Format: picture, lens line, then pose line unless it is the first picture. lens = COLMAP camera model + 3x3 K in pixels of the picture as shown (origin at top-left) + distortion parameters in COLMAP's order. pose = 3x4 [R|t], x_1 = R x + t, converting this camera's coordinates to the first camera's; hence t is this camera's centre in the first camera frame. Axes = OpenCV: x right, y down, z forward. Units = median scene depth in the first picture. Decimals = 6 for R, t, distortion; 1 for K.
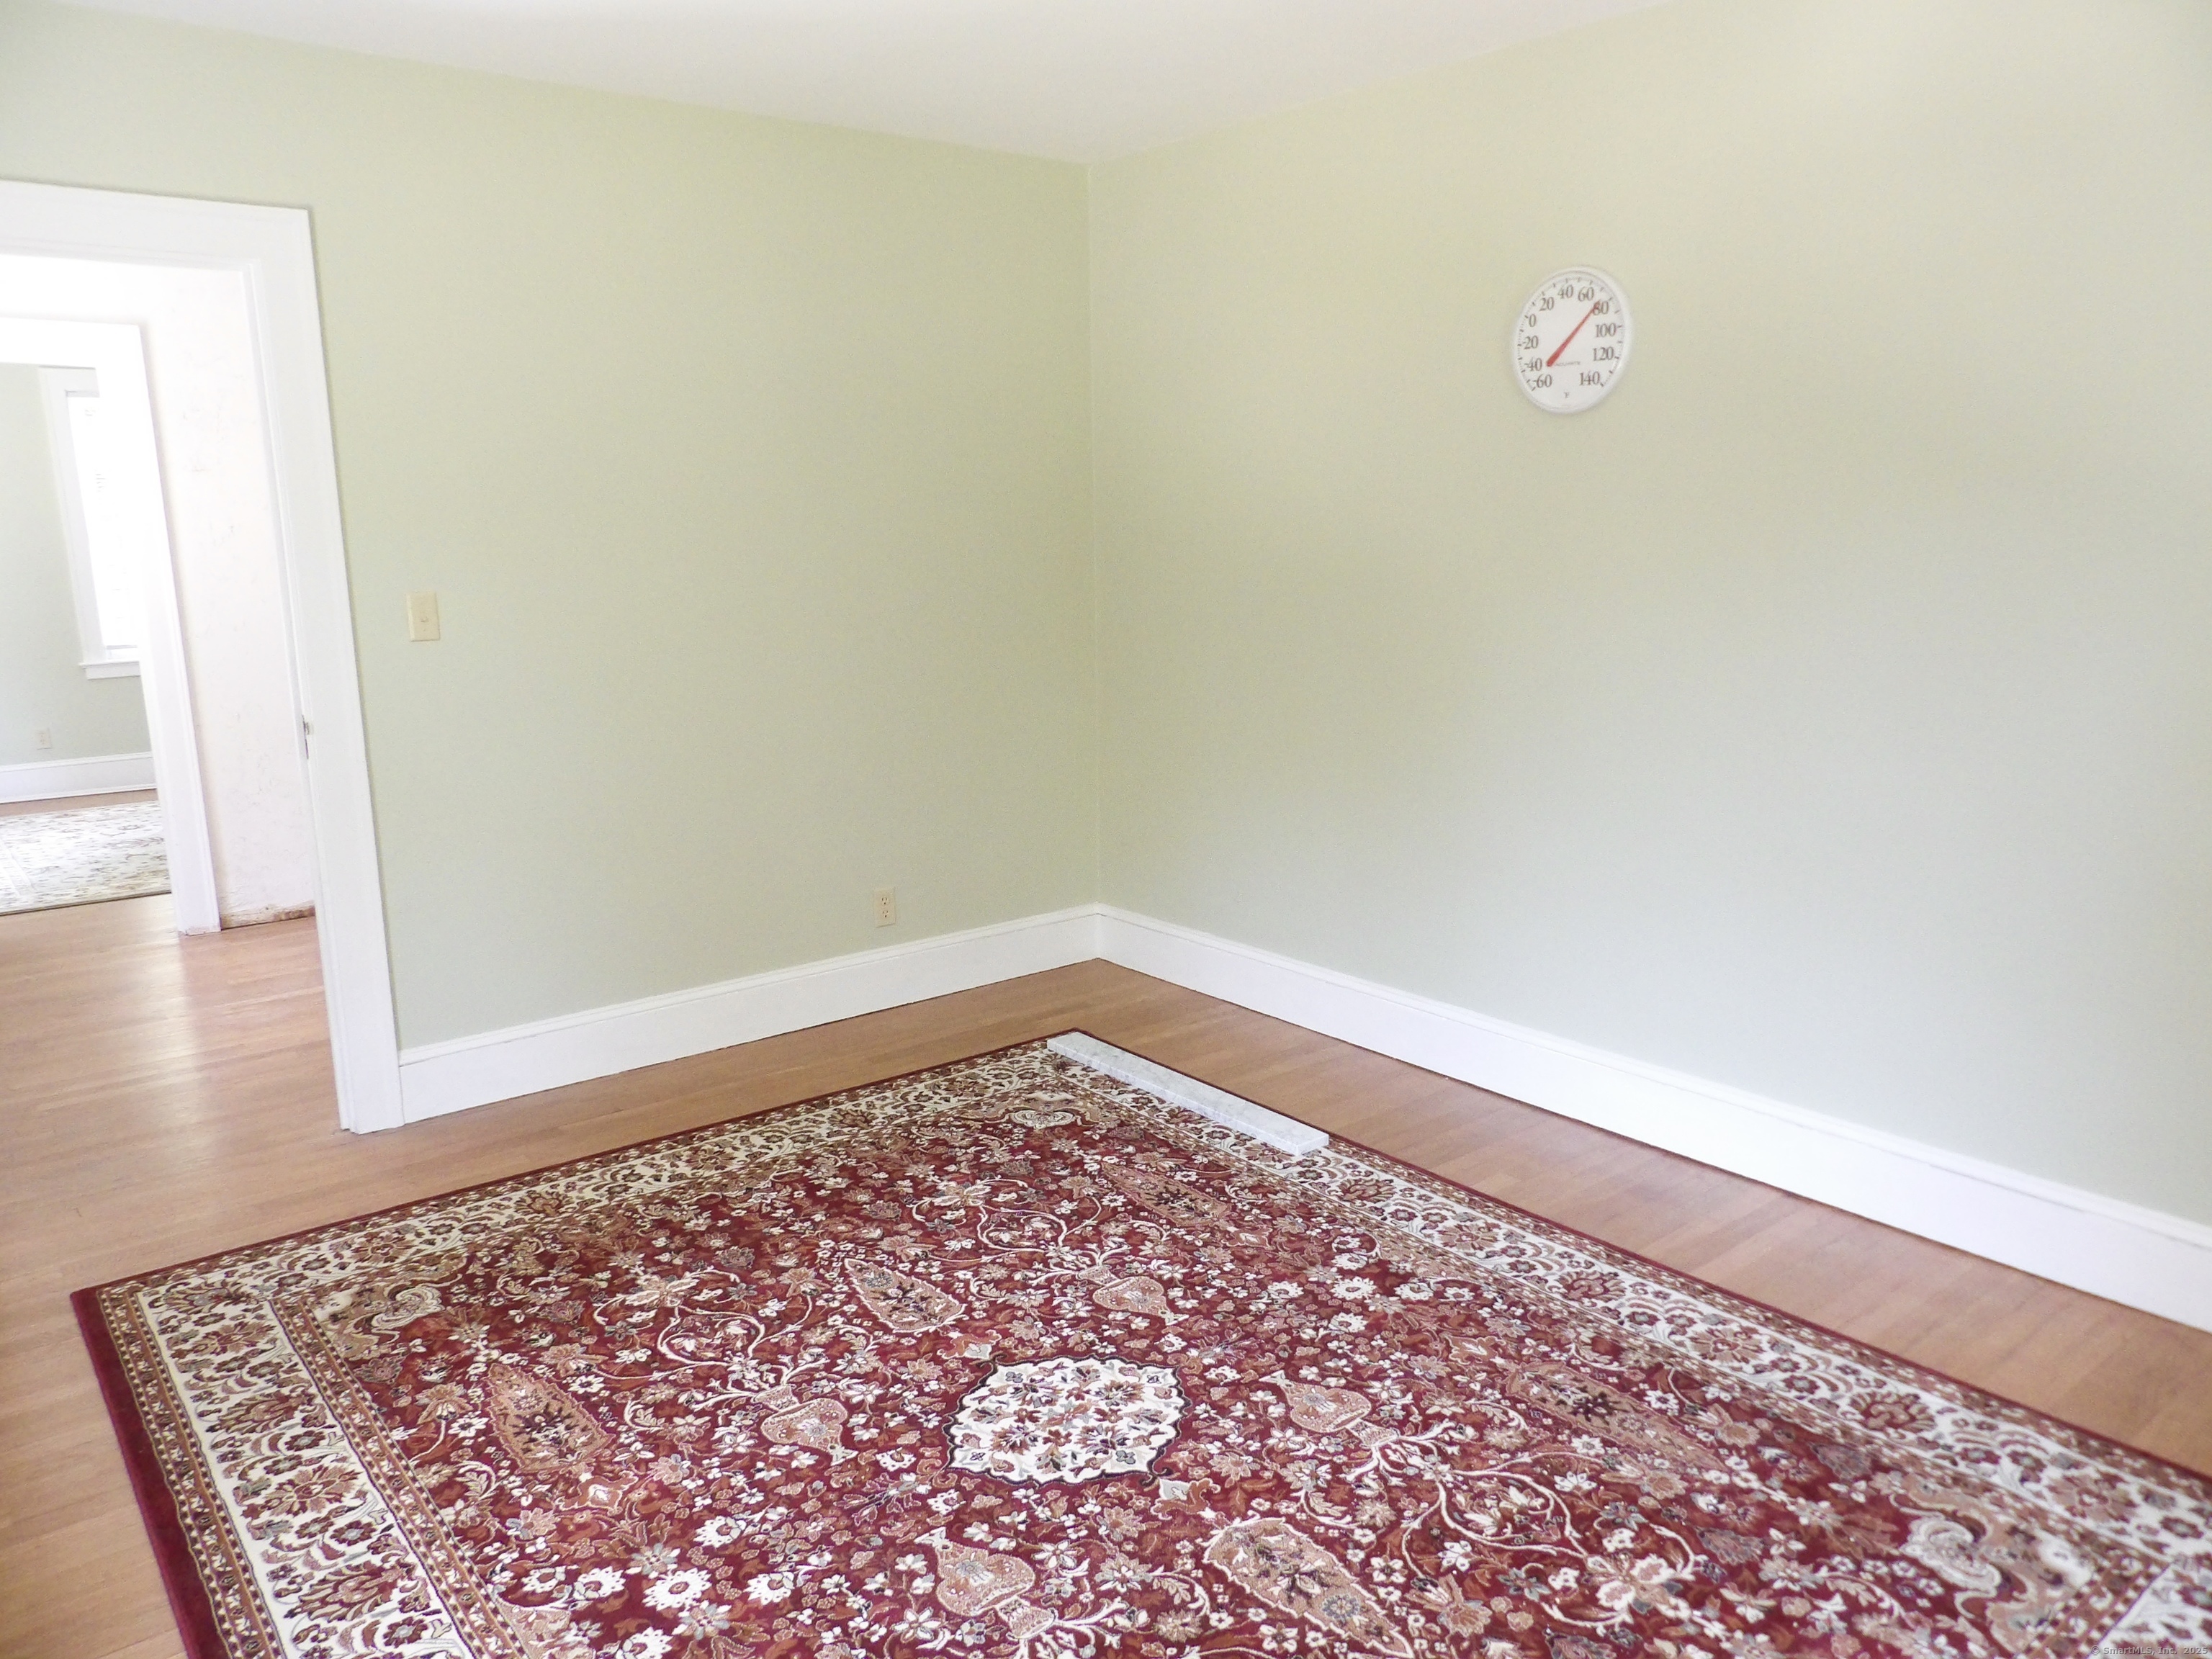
lens RADIAL K [[1593.0, 0, 1106.0], [0, 1593.0, 829.5], [0, 0, 1]] dist [-0.035462, 0.050126]
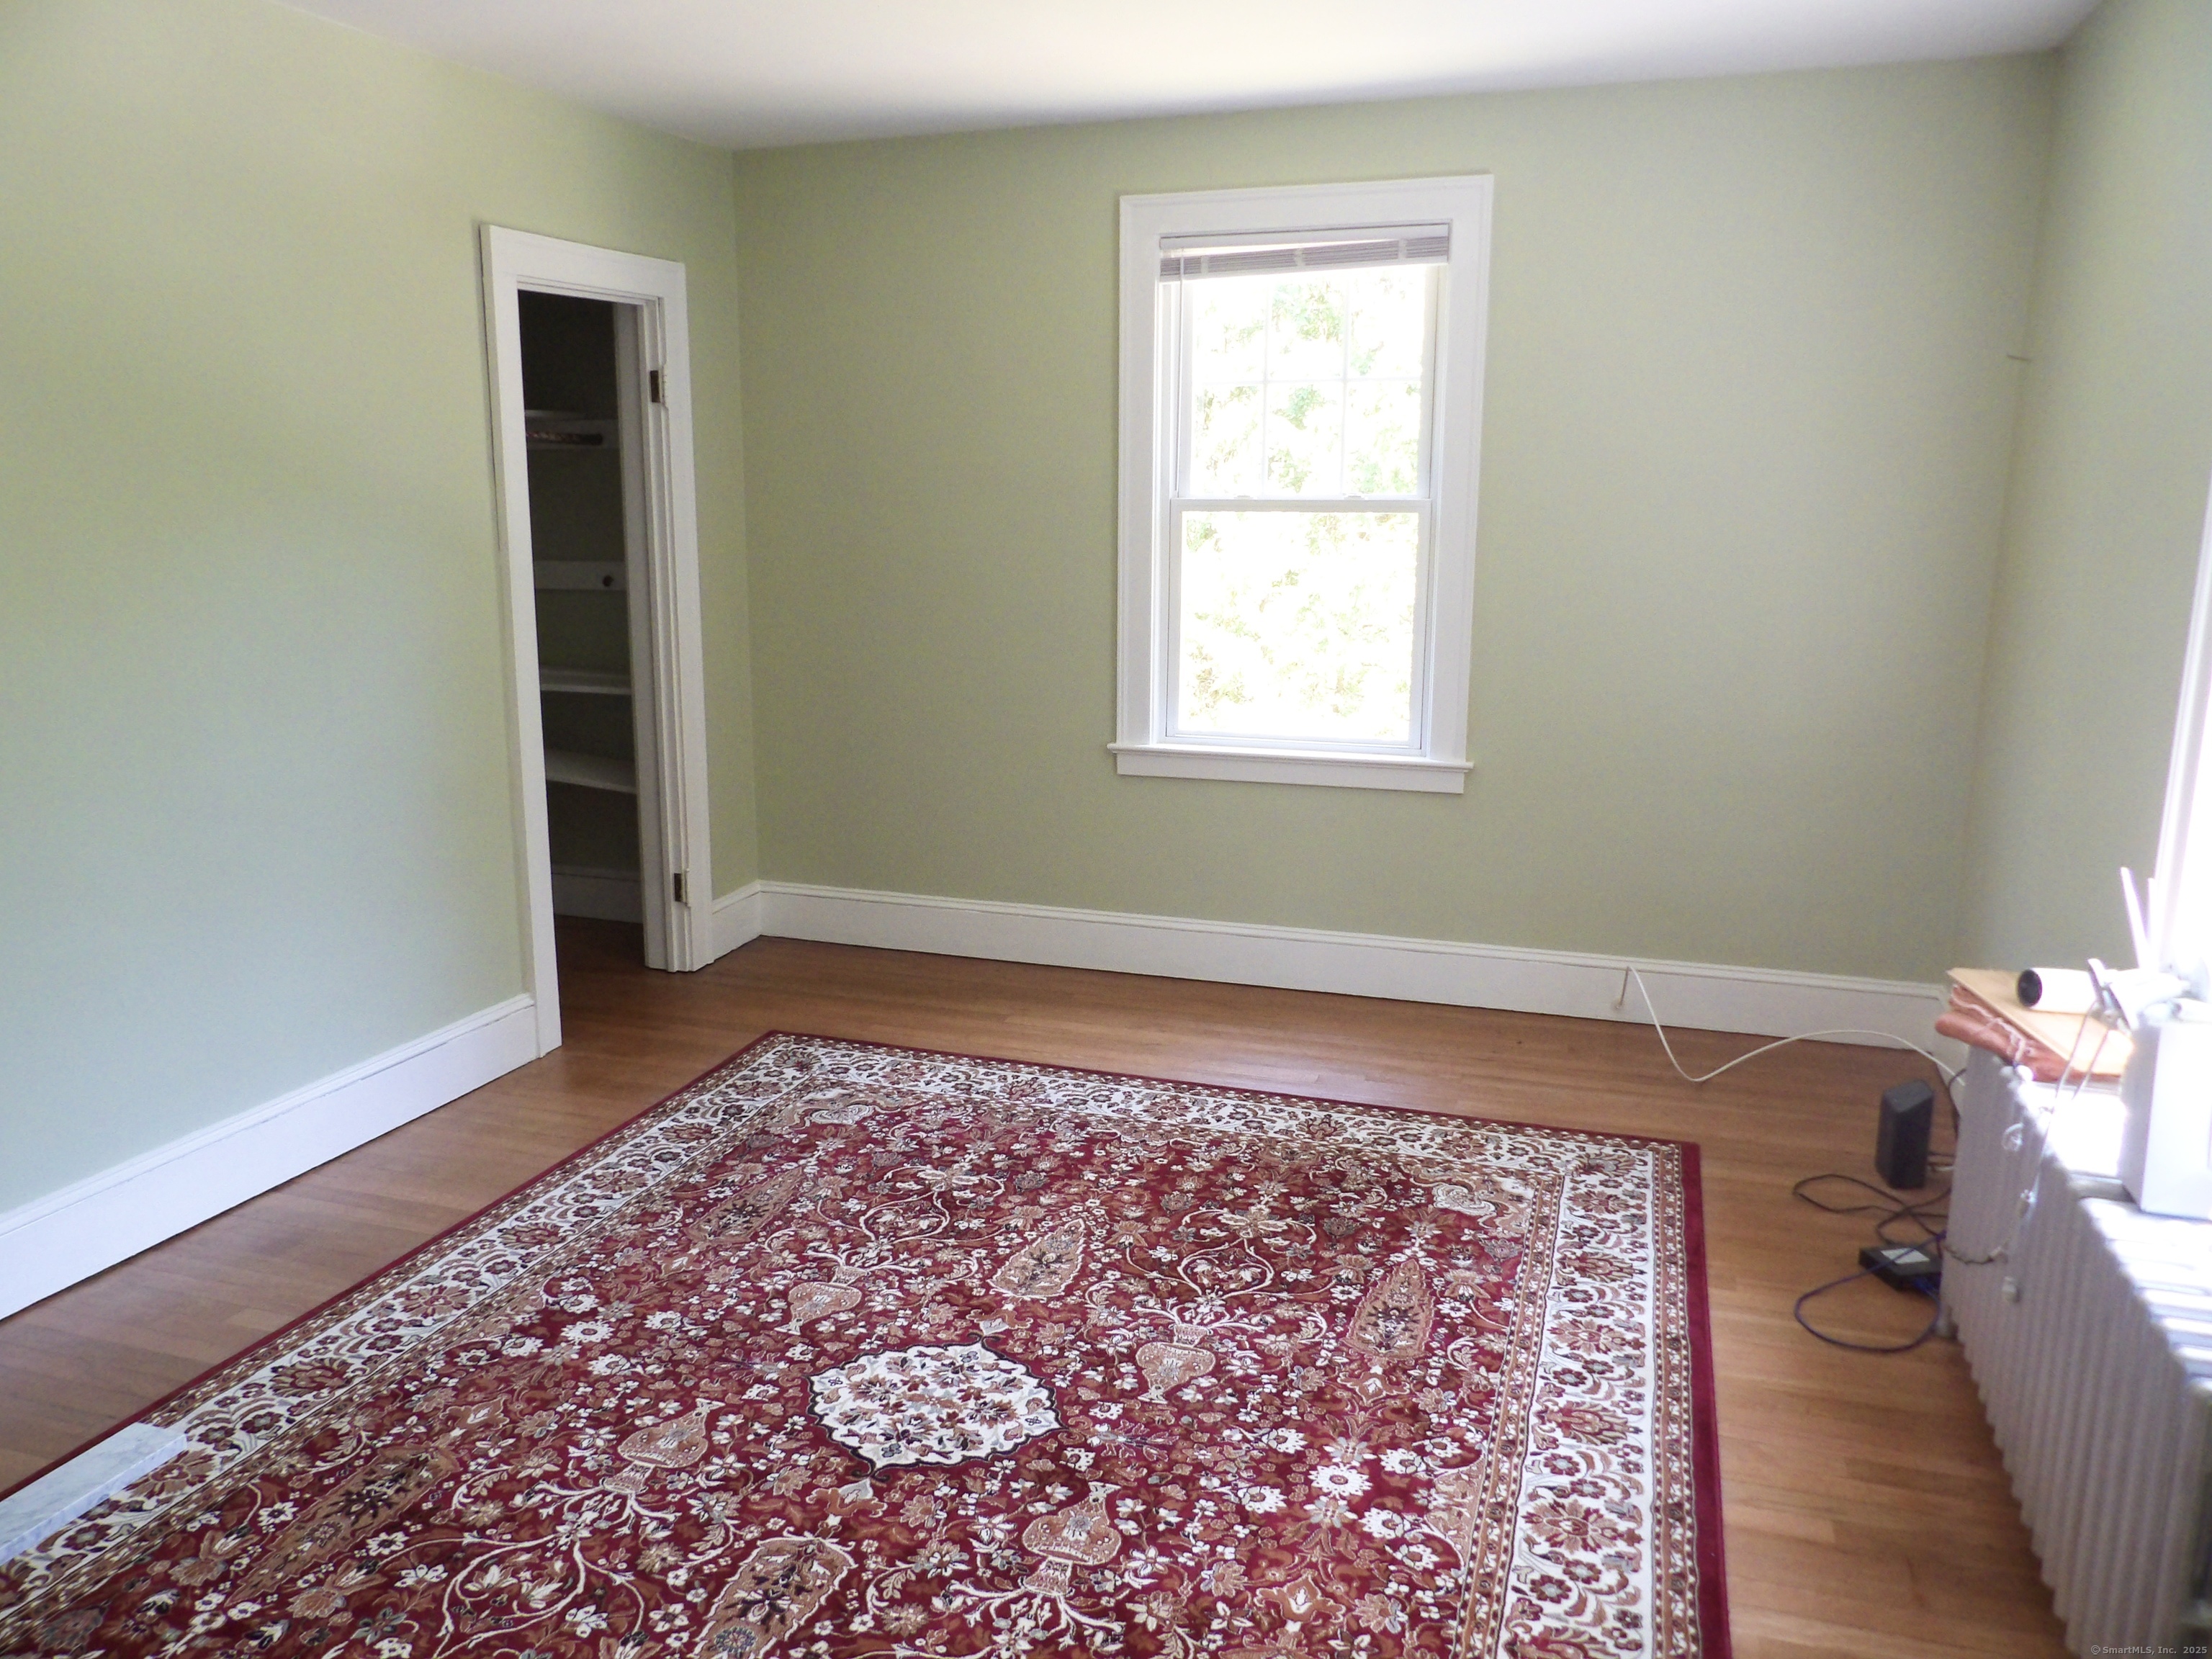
lens RADIAL K [[1593.0, 0, 1106.0], [0, 1593.0, 829.5], [0, 0, 1]] dist [-0.035462, 0.050126]
pose [[-0.538851, -0.151314, 0.828700, -0.977636], [0.173003, 0.942889, 0.284657, -0.271327], [-0.824445, 0.296755, -0.481899, 1.460112]]
